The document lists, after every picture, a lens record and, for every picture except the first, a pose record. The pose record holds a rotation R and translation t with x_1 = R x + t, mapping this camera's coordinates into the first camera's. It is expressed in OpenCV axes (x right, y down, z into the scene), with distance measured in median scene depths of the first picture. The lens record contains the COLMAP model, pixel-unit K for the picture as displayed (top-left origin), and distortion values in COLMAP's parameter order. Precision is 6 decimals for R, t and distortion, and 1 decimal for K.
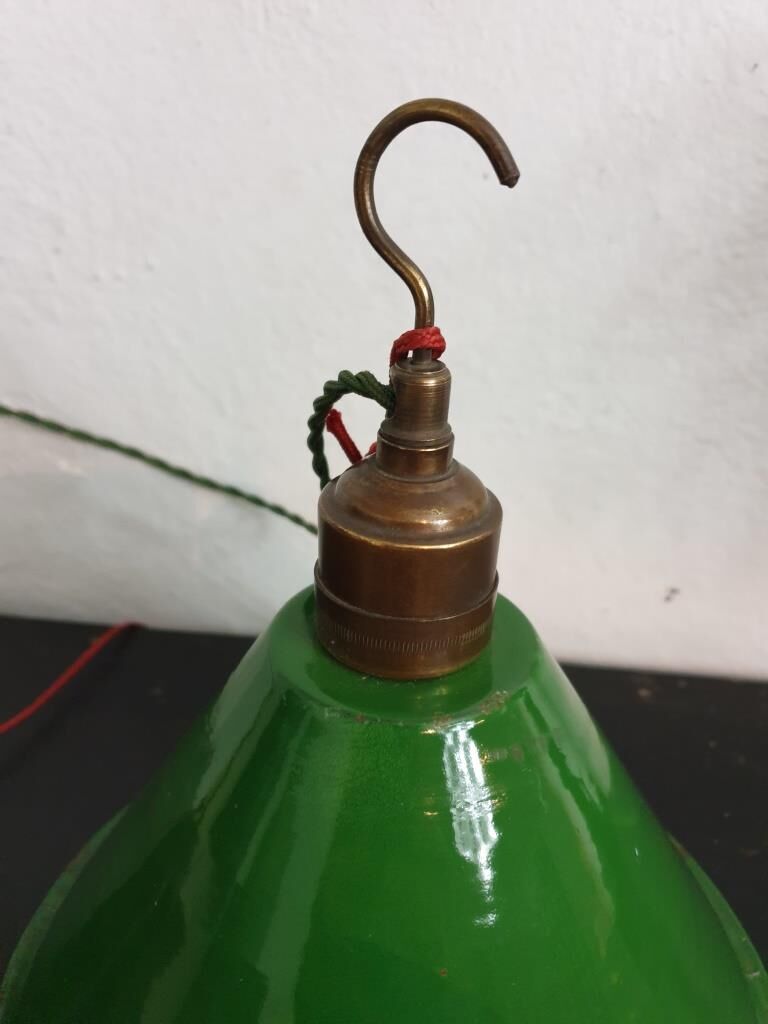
lens RADIAL K [[785.1, 0, 378.6], [0, 785.1, 495.1], [0, 0, 1]] dist [0.011935, -0.008382]
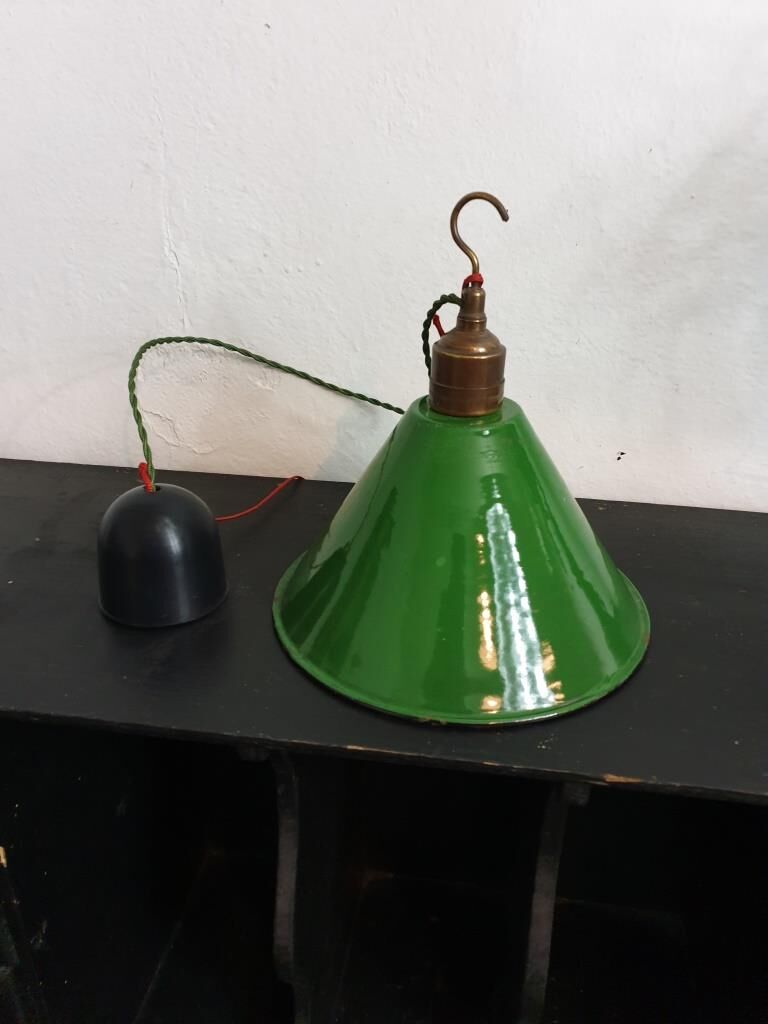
lens RADIAL K [[785.1, 0, 378.3], [0, 785.1, 511.2], [0, 0, 1]] dist [0.011935, -0.008382]
pose [[0.998499, 0.002269, -0.054728, -0.066361], [-0.002385, 0.999995, -0.002044, 0.322152], [0.054723, 0.002171, 0.998499, -0.907054]]
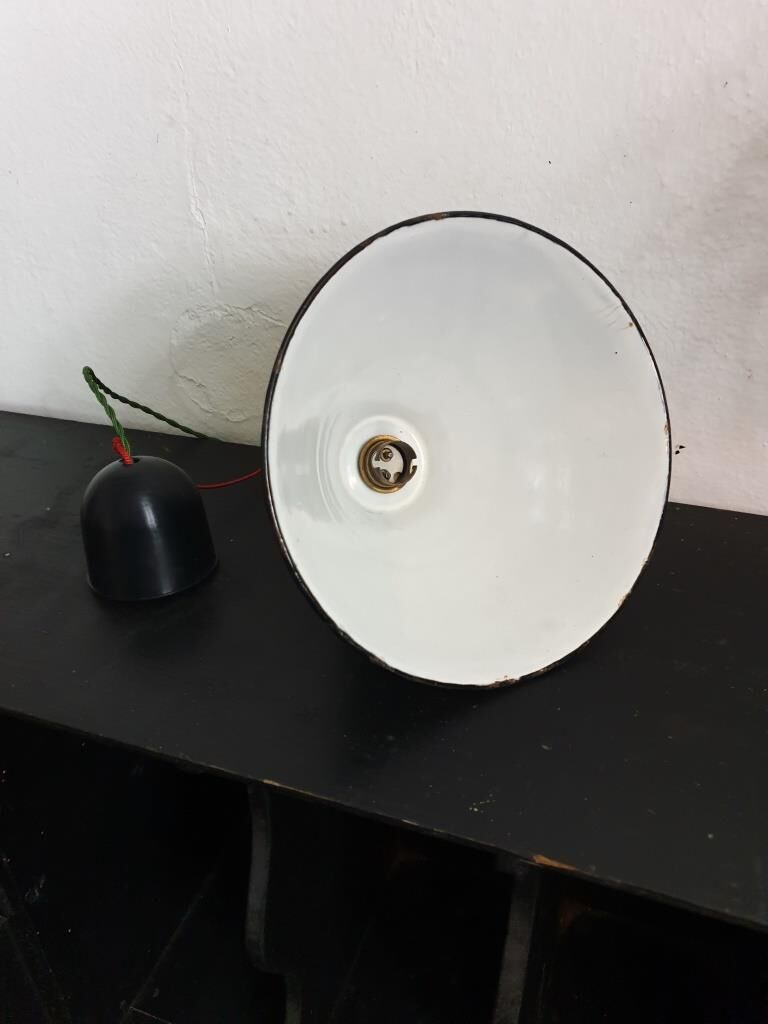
lens RADIAL K [[785.1, 0, 377.2], [0, 785.1, 508.0], [0, 0, 1]] dist [0.011935, -0.008382]
pose [[0.967933, 0.070212, -0.241198, 0.247335], [-0.051702, 0.995271, 0.082239, 0.184532], [0.245831, -0.067131, 0.966985, -0.697755]]
